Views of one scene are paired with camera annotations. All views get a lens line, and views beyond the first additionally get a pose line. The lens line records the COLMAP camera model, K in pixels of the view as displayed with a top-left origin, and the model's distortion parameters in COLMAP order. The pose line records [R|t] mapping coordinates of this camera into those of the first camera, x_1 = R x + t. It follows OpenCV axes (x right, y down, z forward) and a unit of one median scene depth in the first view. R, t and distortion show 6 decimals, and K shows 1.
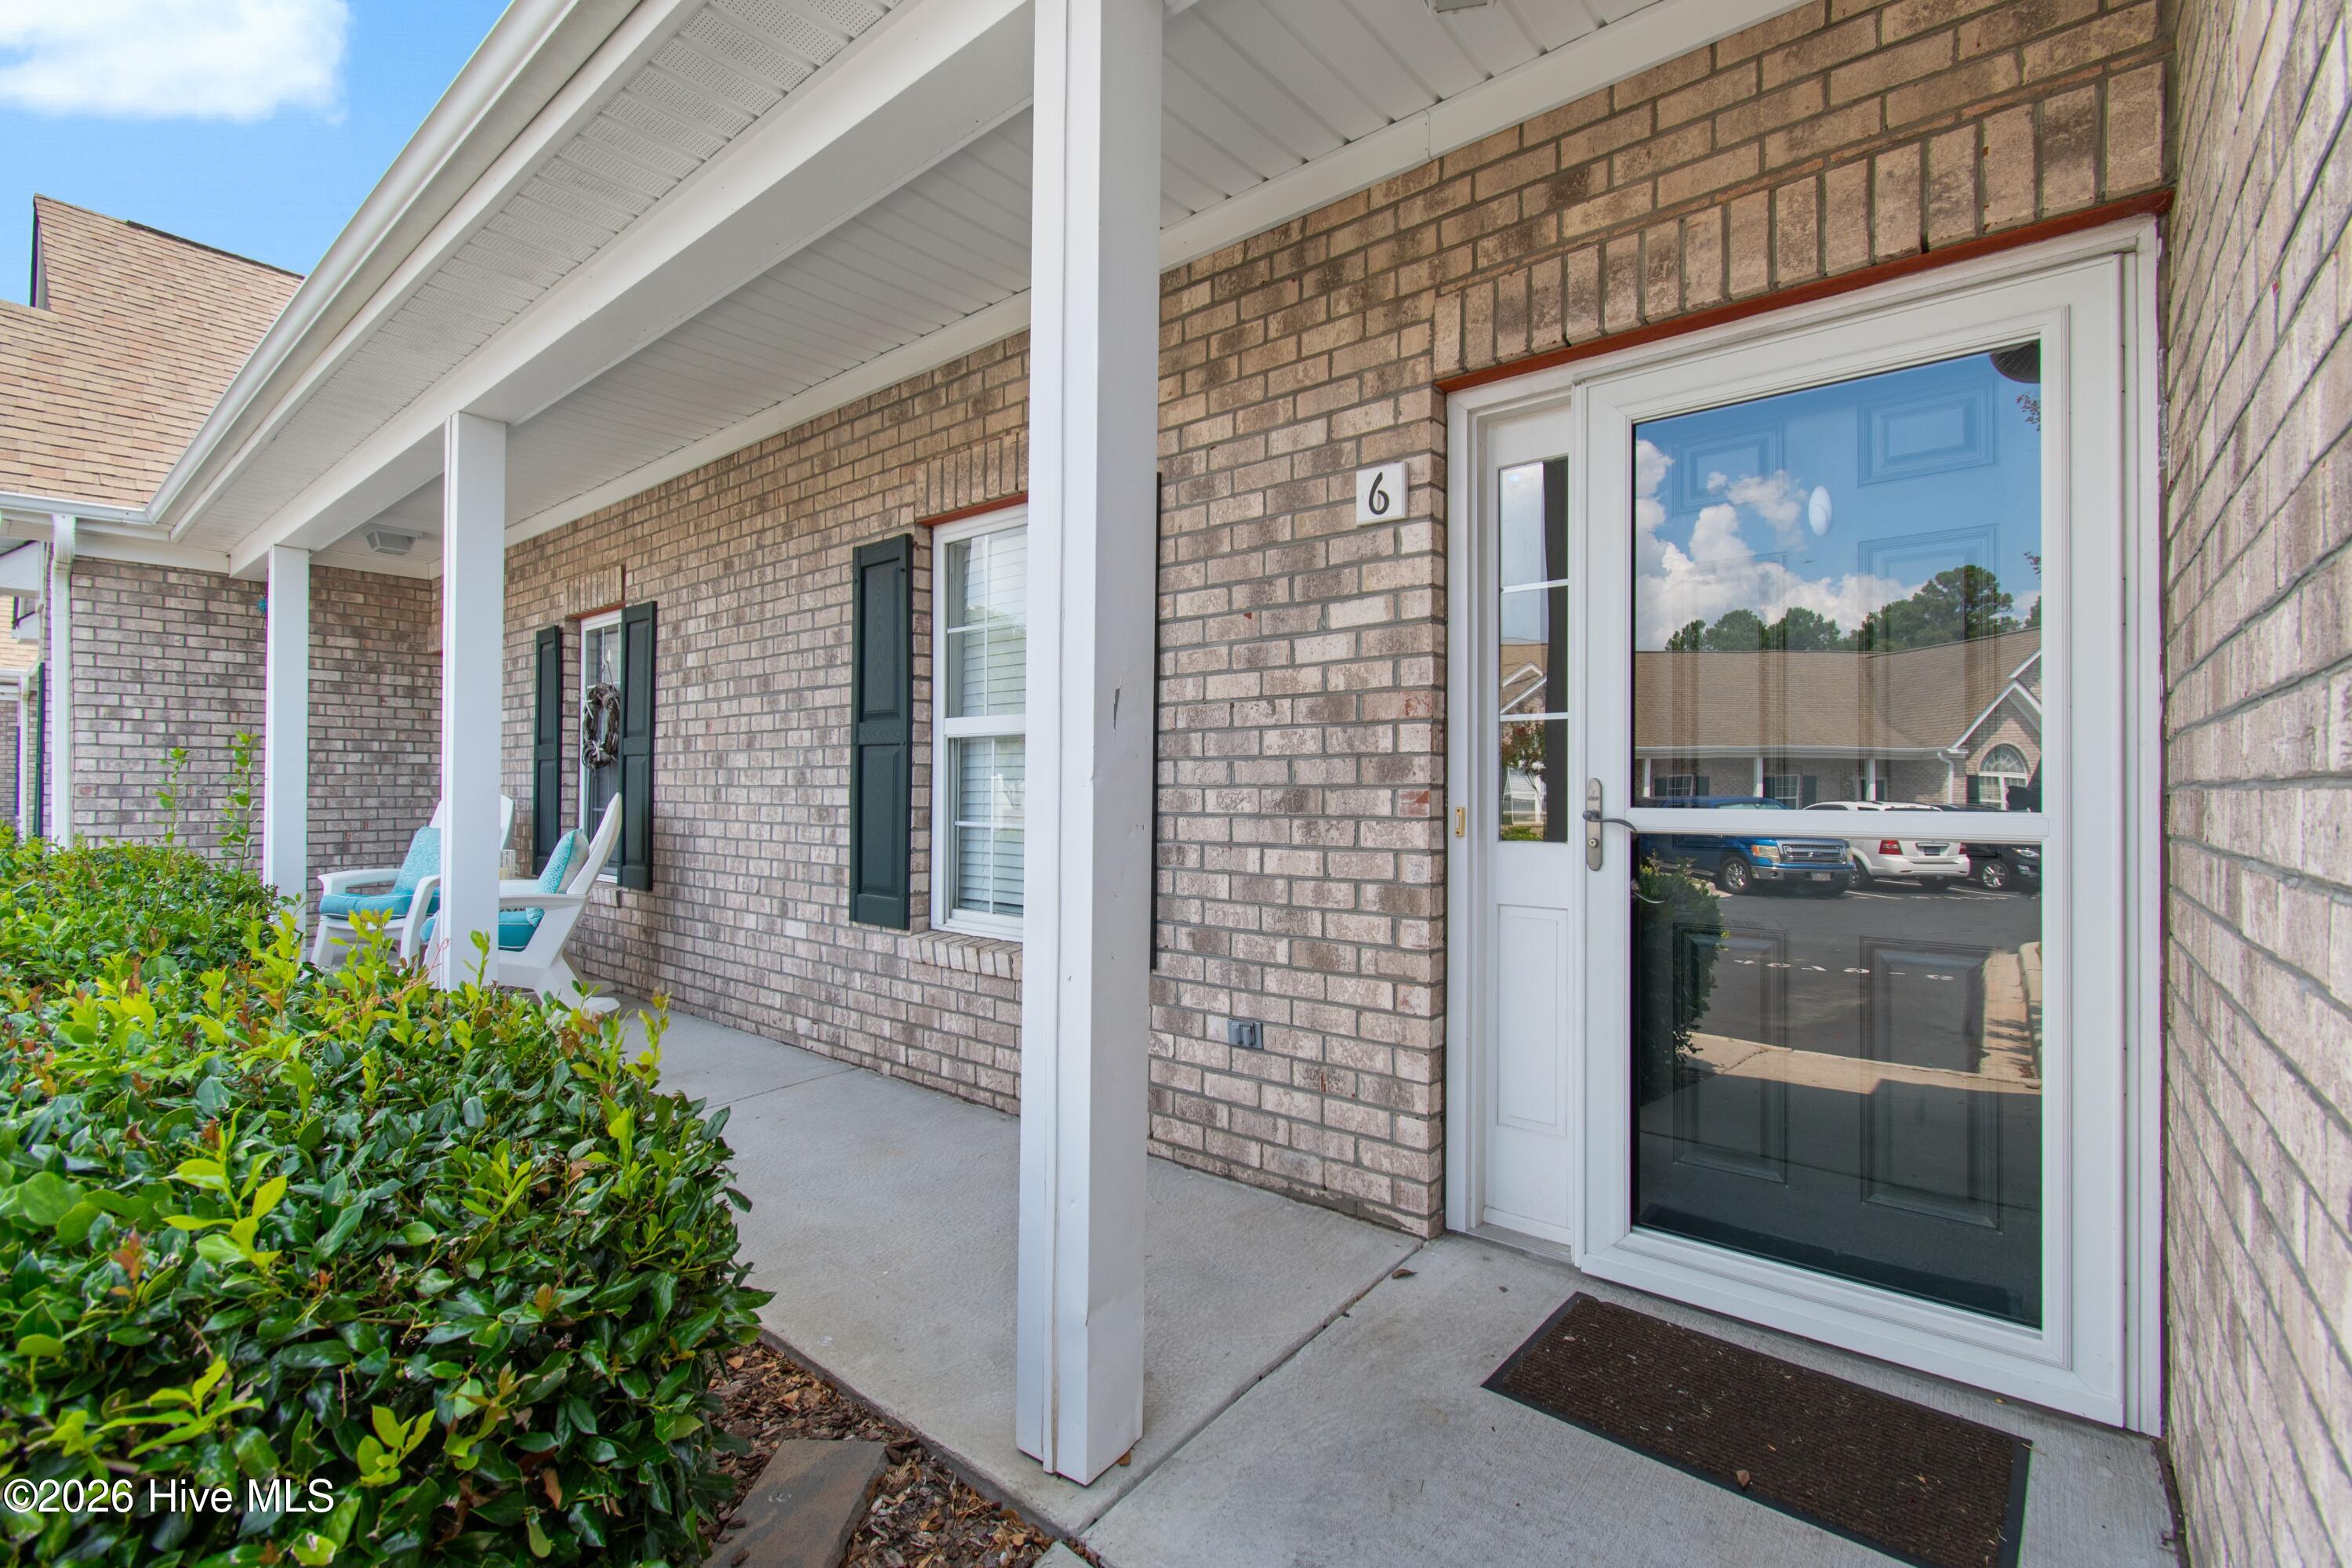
lens RADIAL K [[1034.5, 0, 1177.3], [0, 1034.5, 783.7], [0, 0, 1]] dist [0.000728, 0.001032]
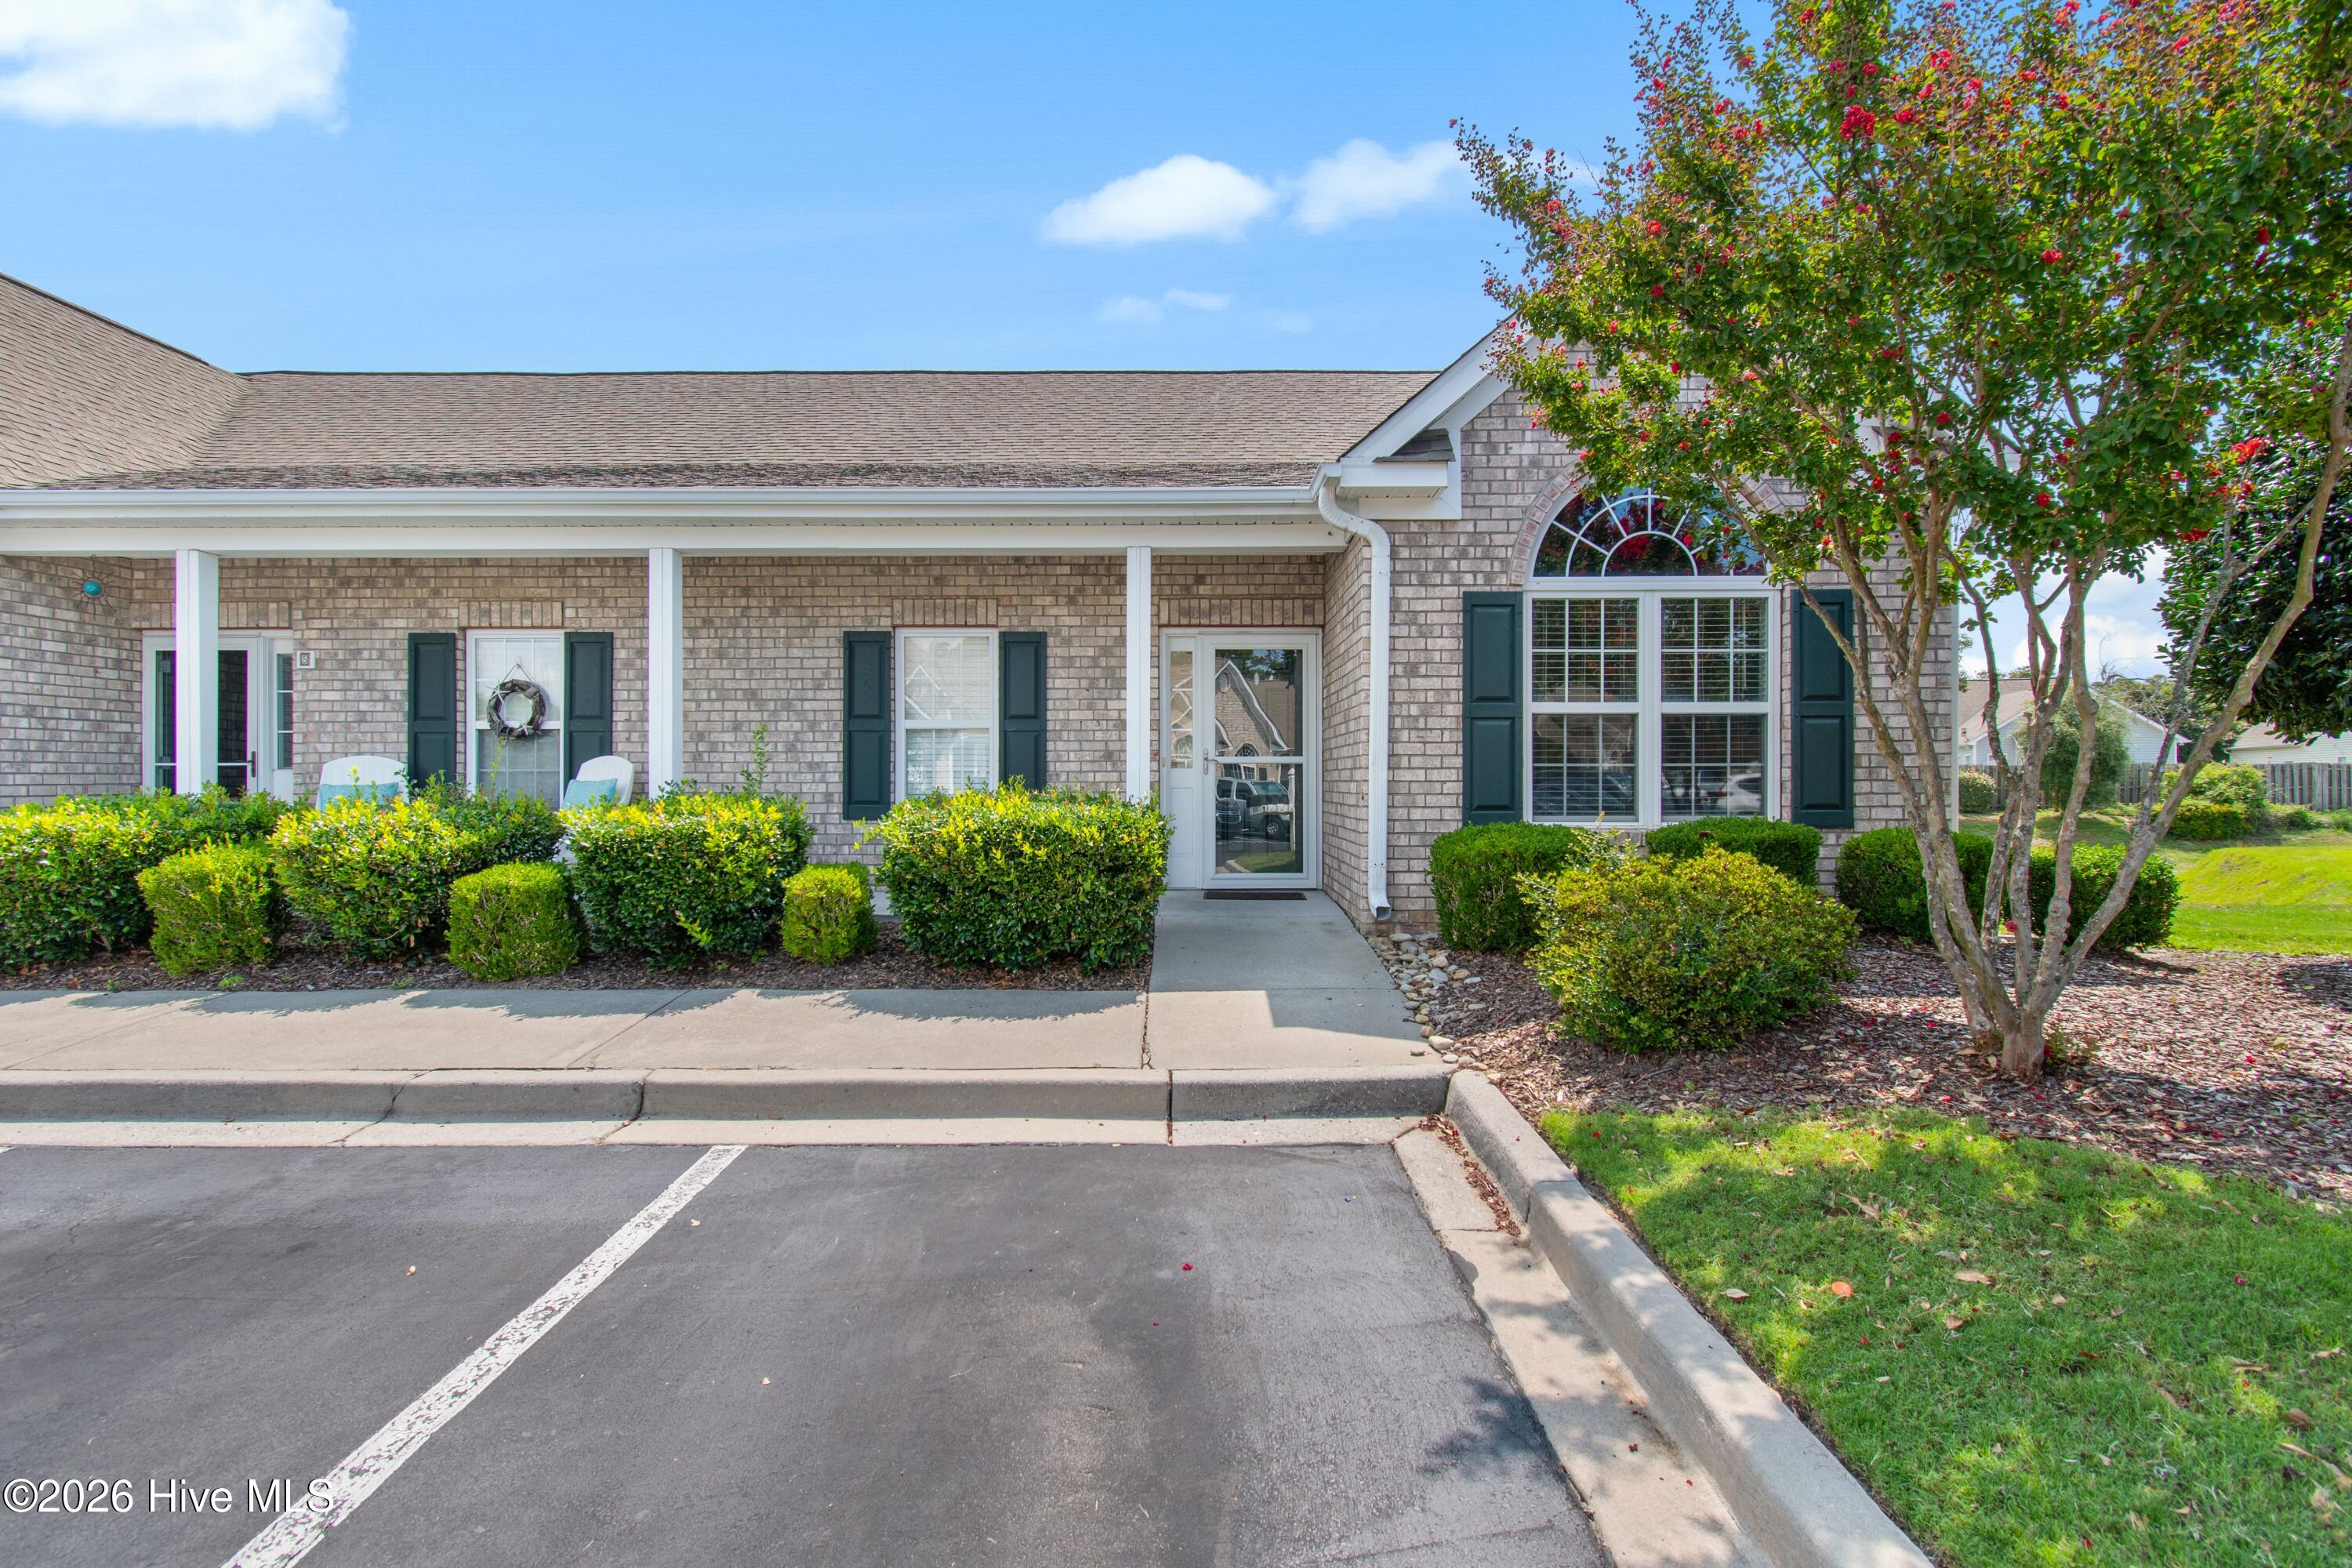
lens RADIAL K [[1085.0, 0, 1178.0], [0, 1085.0, 776.7], [0, 0, 1]] dist [0.000163, -0.000049]
pose [[0.771667, -0.005715, 0.636002, -1.134719], [0.001160, 0.999971, 0.007577, 0.035329], [-0.636026, -0.005109, 0.771651, -1.005678]]
